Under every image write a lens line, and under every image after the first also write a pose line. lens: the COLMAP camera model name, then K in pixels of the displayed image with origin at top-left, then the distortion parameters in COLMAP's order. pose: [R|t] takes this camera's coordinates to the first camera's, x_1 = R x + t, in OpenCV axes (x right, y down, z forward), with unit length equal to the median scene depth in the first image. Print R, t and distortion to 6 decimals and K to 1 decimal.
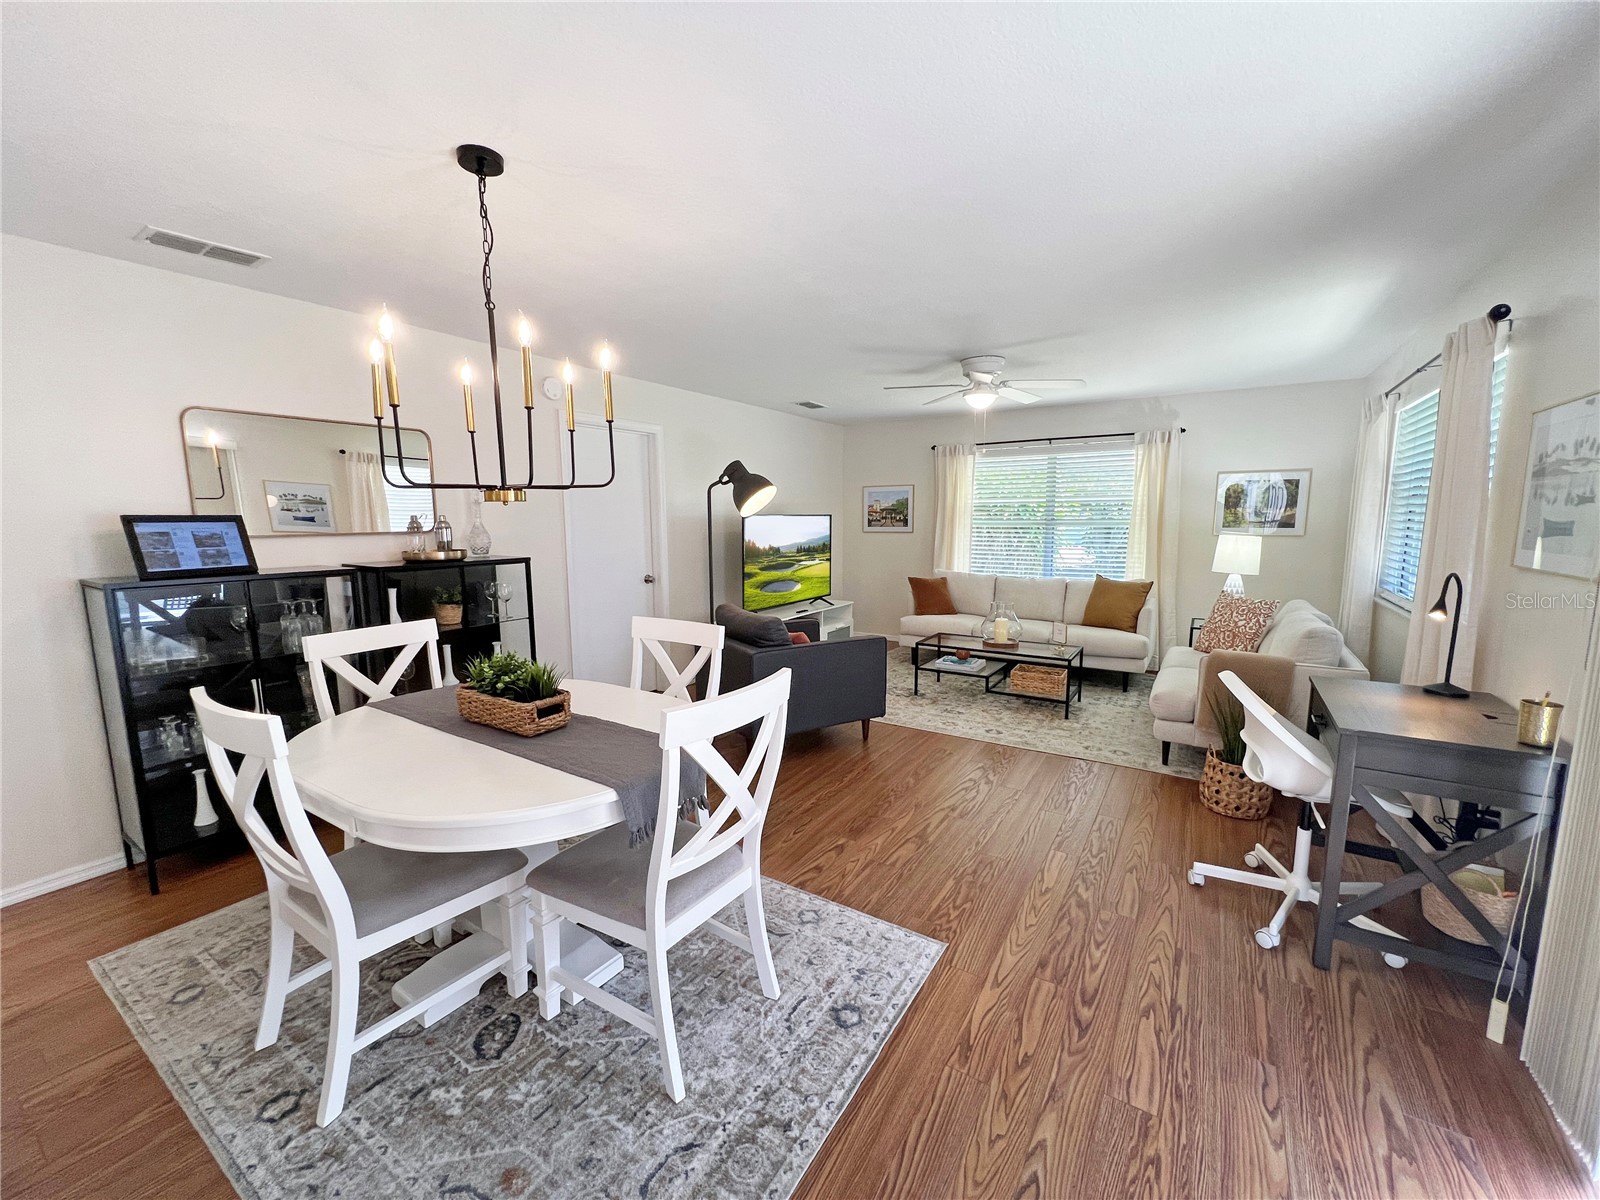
lens RADIAL K [[644.3, 0, 799.4], [0, 644.3, 602.7], [0, 0, 1]] dist [-0.002253, 0.000257]
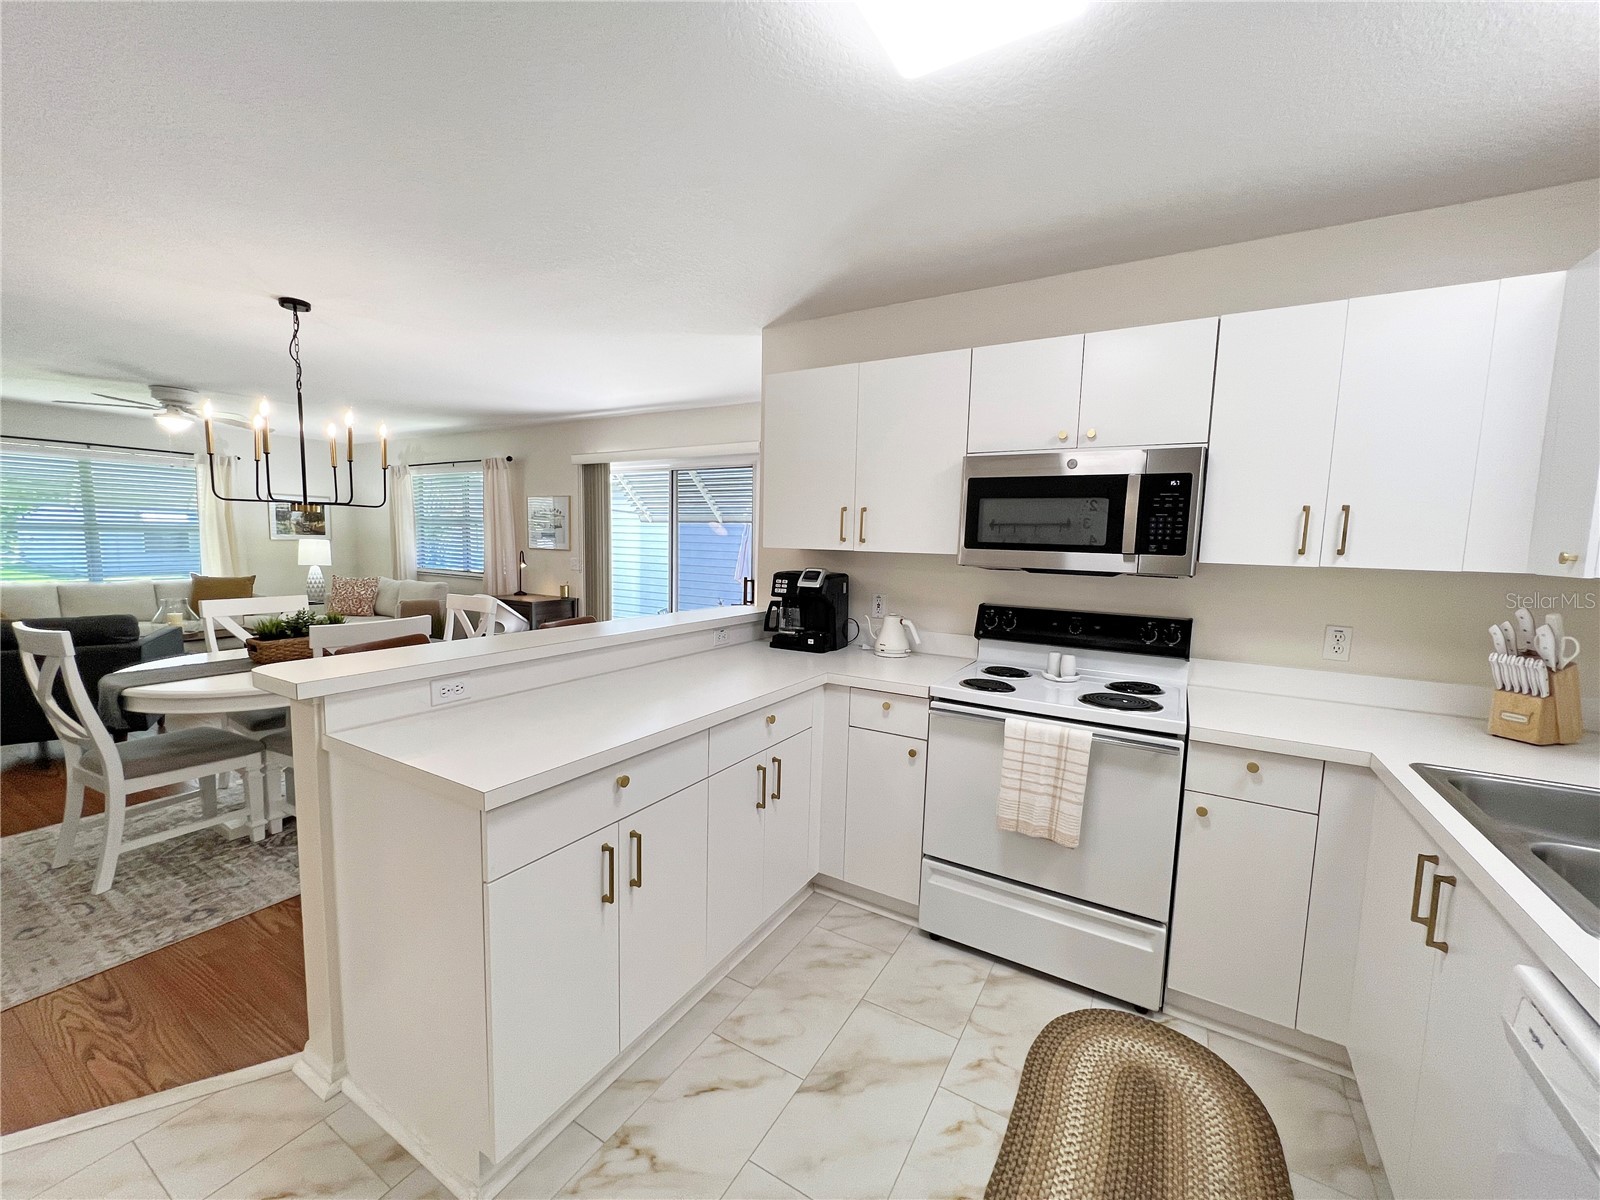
lens RADIAL K [[644.3, 0, 808.1], [0, 644.3, 603.6], [0, 0, 1]] dist [-0.002253, 0.000257]
pose [[-0.053061, -0.096215, 0.993945, -0.801537], [0.109596, 0.988774, 0.101565, 0.014911], [-0.992559, 0.114322, -0.041921, -0.047140]]
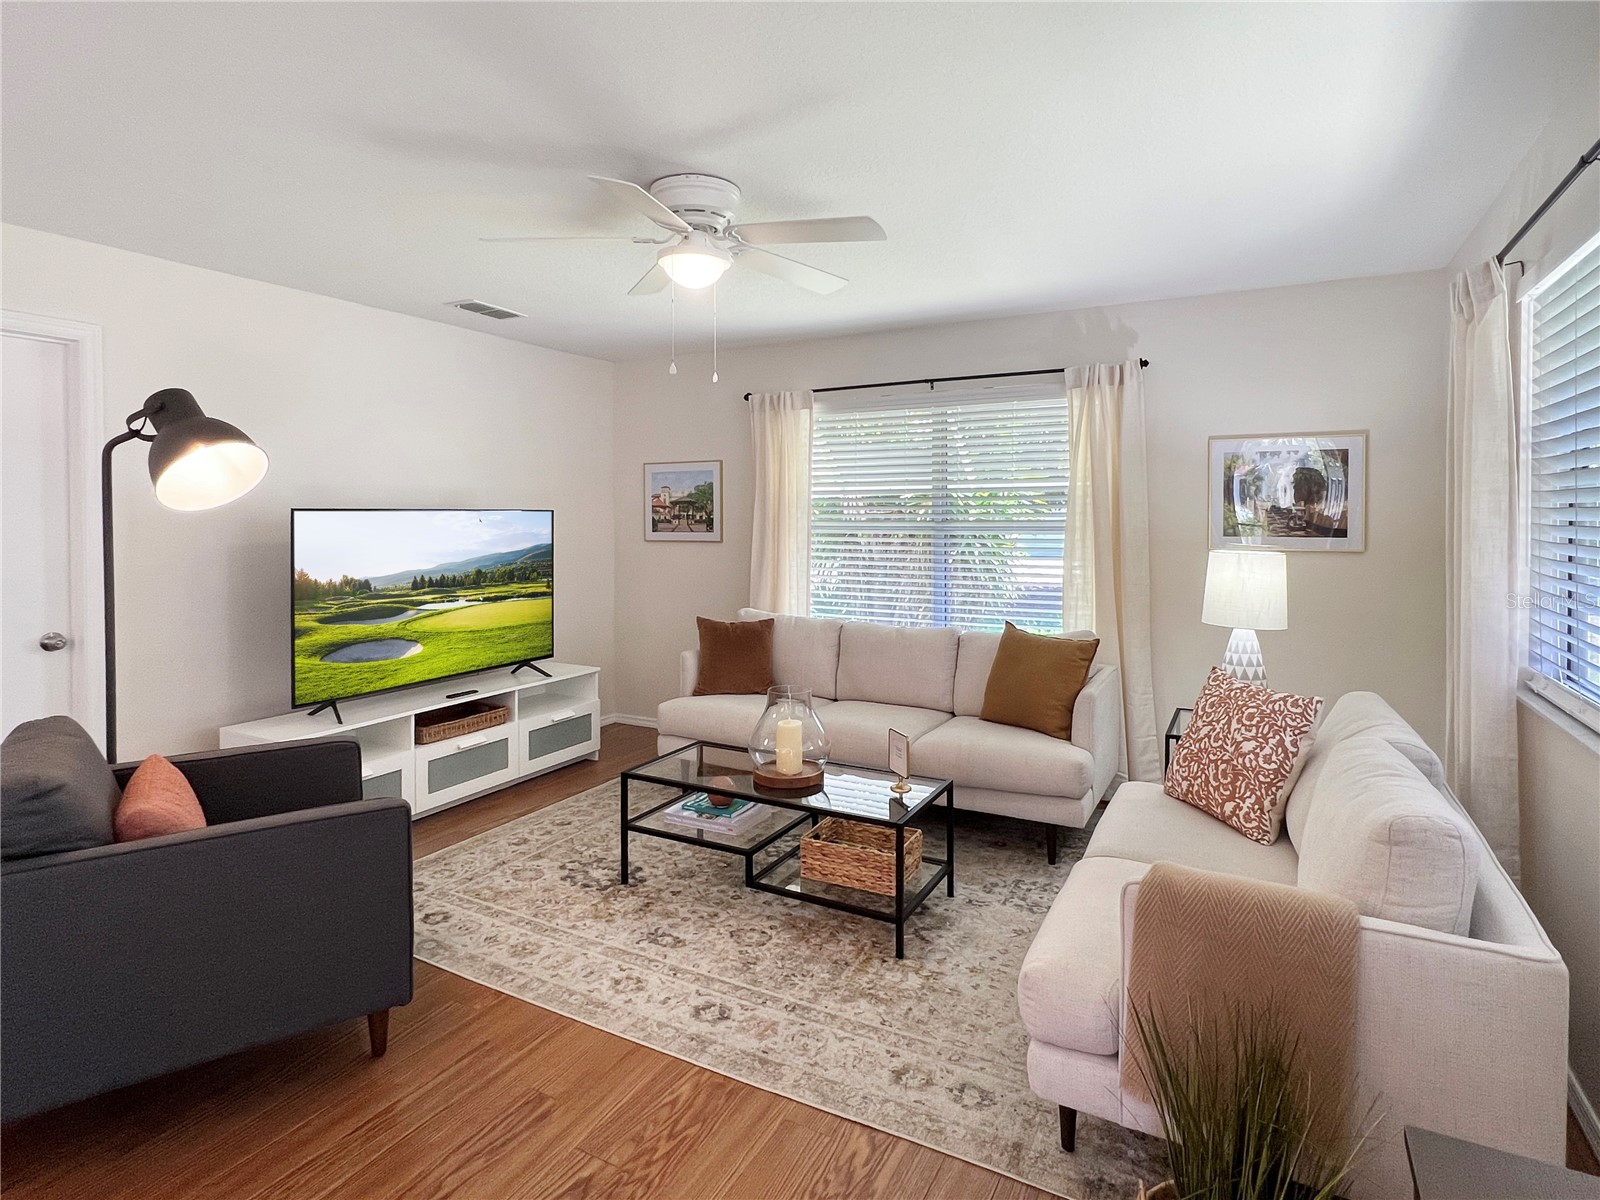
lens RADIAL K [[849.6, 0, 788.9], [0, 849.6, 519.0], [0, 0, 1]] dist [-0.013199, 0.000859]
pose [[0.998428, -0.000815, 0.056044, 0.260216], [0.007707, 0.992393, -0.122869, -0.046875], [-0.055517, 0.123108, 0.990839, 0.319444]]
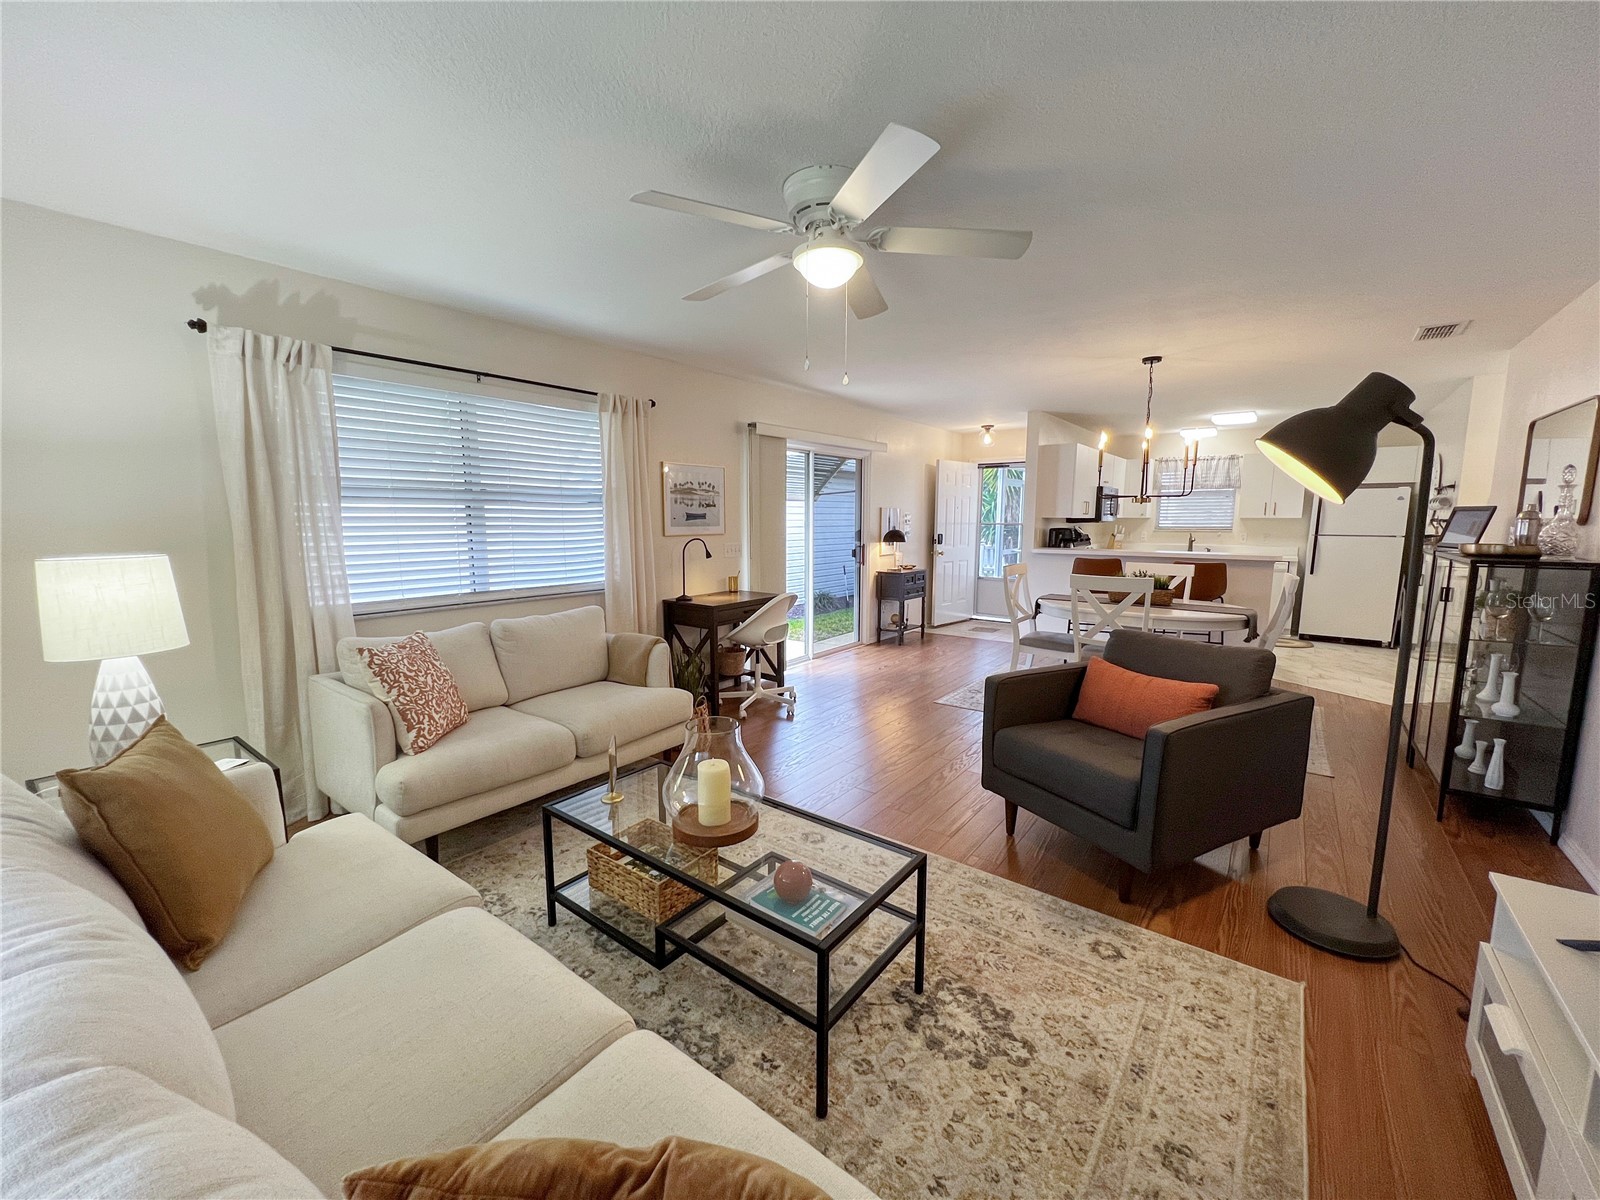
lens RADIAL K [[644.3, 0, 800.7], [0, 644.3, 601.6], [0, 0, 1]] dist [-0.002253, 0.000257]
pose [[-0.997372, -0.007214, 0.072095, 0.216685], [0.012459, 0.963131, 0.268743, -0.169947], [-0.071376, 0.268935, -0.960510, 1.267348]]
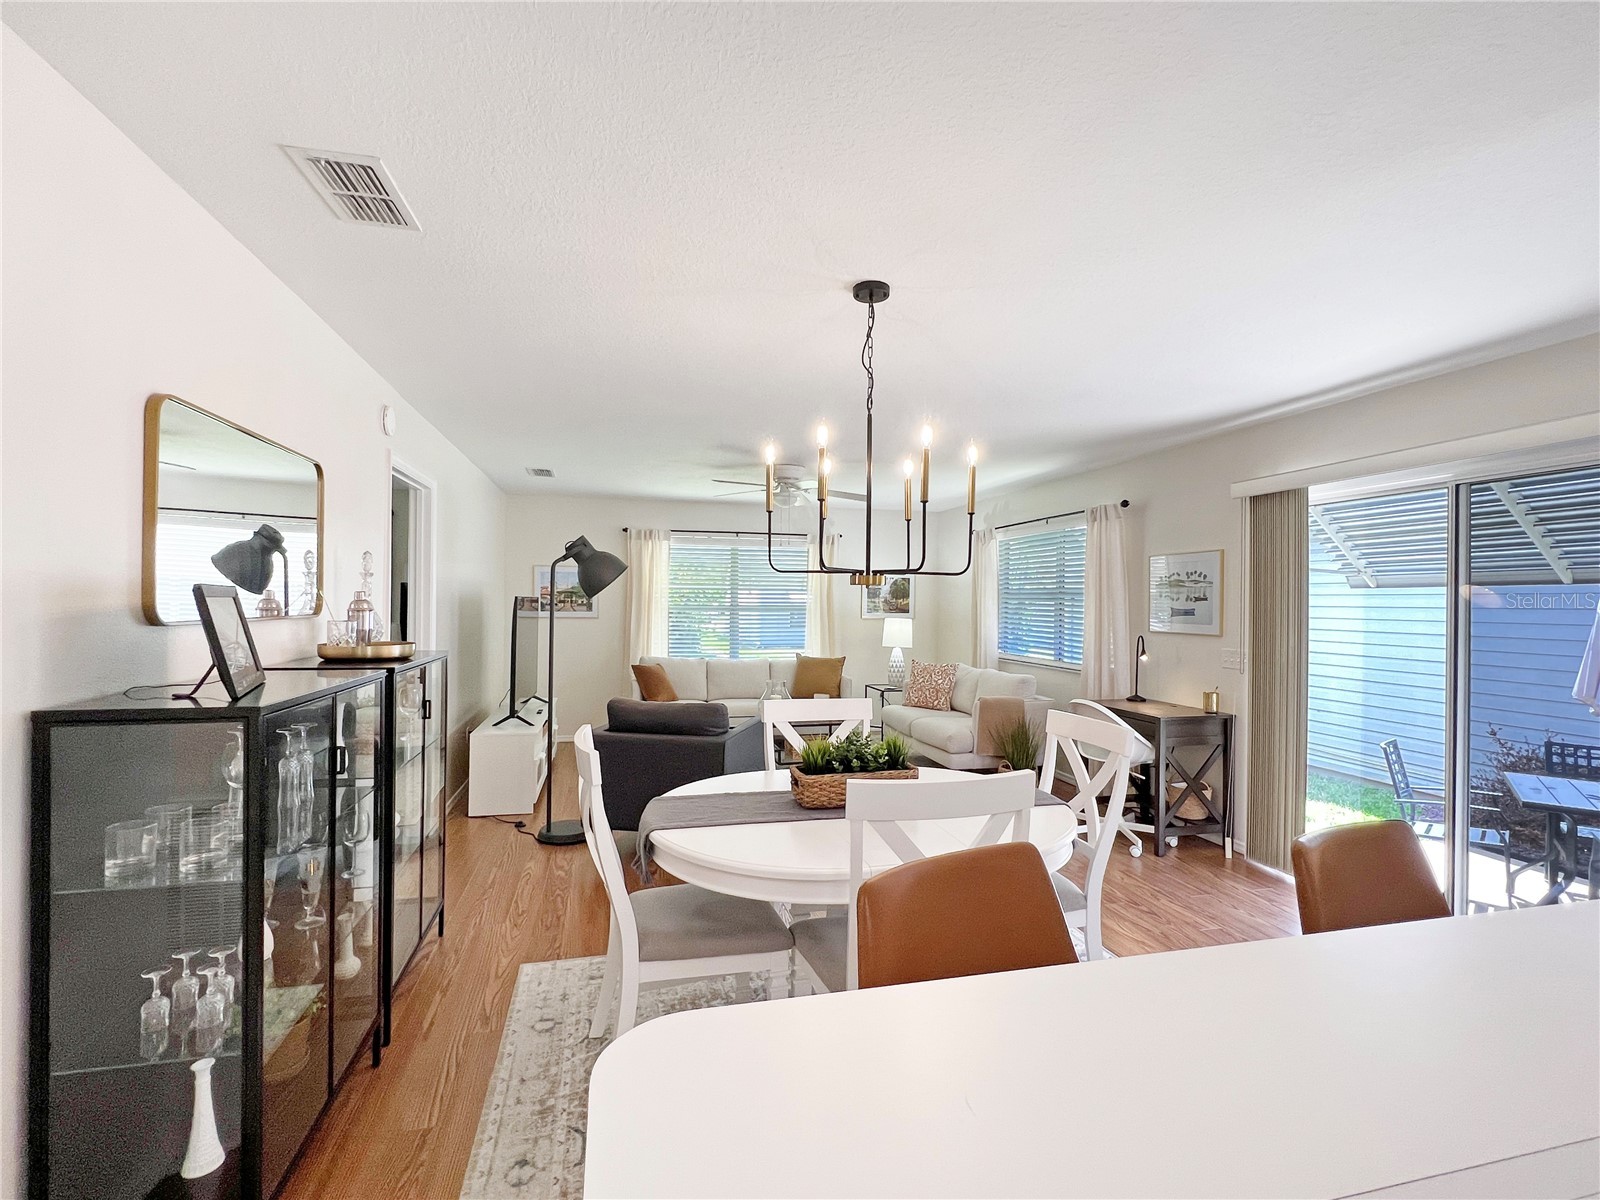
lens RADIAL K [[744.0, 0, 788.0], [0, 744.0, 597.3], [0, 0, 1]] dist [-0.007021, -0.000938]
pose [[0.688915, 0.016974, 0.724643, -0.550273], [0.082863, 0.991327, -0.101999, -0.008351], [-0.720090, 0.130315, 0.681534, 0.098252]]
